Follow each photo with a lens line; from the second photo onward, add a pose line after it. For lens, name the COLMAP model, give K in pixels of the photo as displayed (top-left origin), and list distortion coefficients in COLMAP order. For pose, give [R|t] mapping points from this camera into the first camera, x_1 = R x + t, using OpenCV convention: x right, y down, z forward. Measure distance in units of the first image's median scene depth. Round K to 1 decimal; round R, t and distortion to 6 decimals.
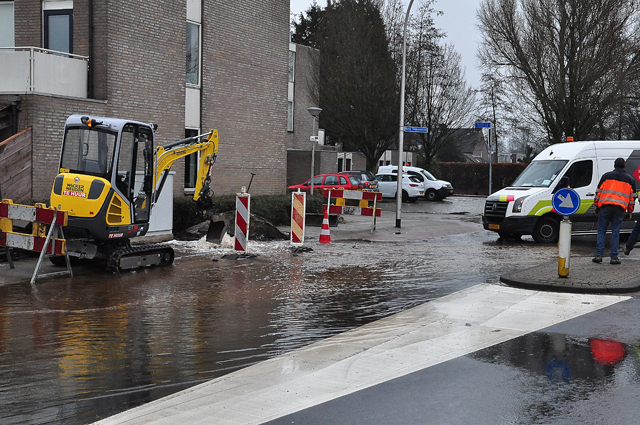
lens RADIAL K [[944.6, 0, 336.3], [0, 944.6, 214.5], [0, 0, 1]] dist [0.030139, 0.453421]
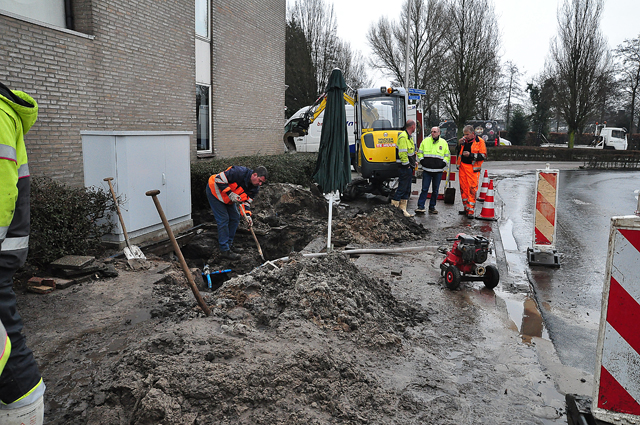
lens RADIAL K [[462.2, 0, 326.5], [0, 462.2, 208.0], [0, 0, 1]] dist [-0.135573, 0.119459]
pose [[0.988523, -0.028390, 0.148378, -0.131385], [0.011108, 0.993184, 0.116027, -0.028486], [-0.150661, -0.113047, 0.982101, 0.686032]]
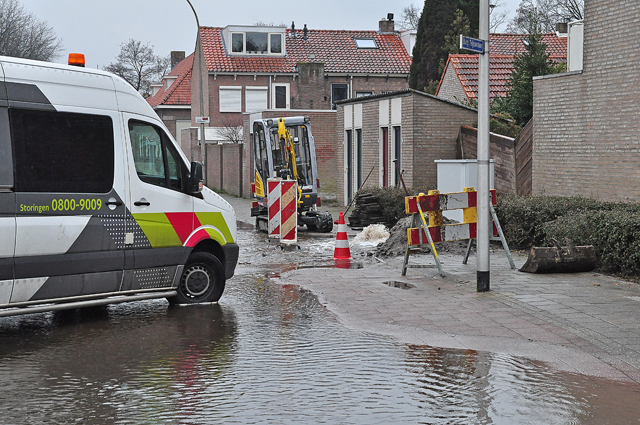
lens RADIAL K [[1312.1, 0, 322.7], [0, 1312.1, 212.9], [0, 0, 1]] dist [0.212238, 0.489683]
pose [[-0.801065, 0.002511, -0.598572, 0.627065], [-0.048887, 0.996376, 0.069605, -0.076219], [0.596578, 0.085020, -0.798039, 1.925622]]
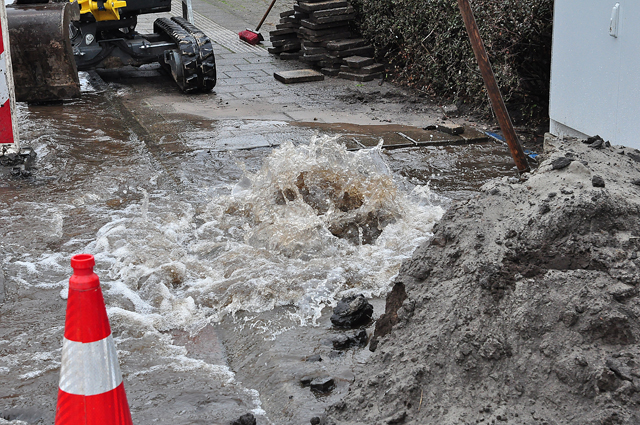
lens RADIAL K [[1312.1, 0, 322.7], [0, 1312.1, 212.9], [0, 0, 1]] dist [0.212238, 0.489683]
pose [[-0.790047, 0.133252, -0.598389, 0.058389], [-0.050130, 0.958780, 0.279692, -0.054837], [0.610993, 0.250967, -0.750801, 1.231645]]
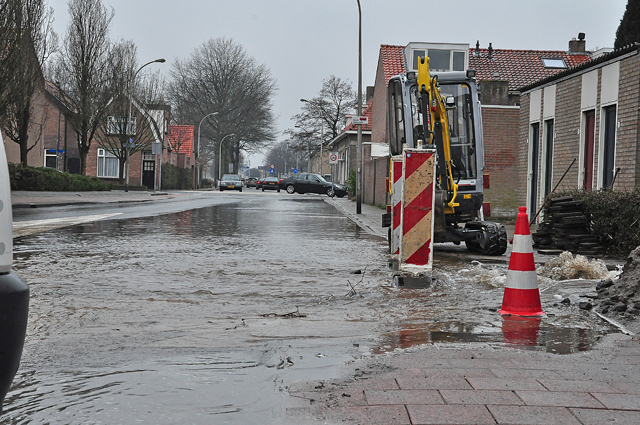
lens RADIAL K [[1096.7, 0, 328.1], [0, 1096.7, 213.5], [0, 0, 1]] dist [0.160085, 0.119426]
pose [[-0.884996, -0.041902, -0.463709, 0.226992], [-0.076641, 0.995467, 0.056317, -0.018937], [0.459247, 0.085380, -0.884196, 1.408162]]
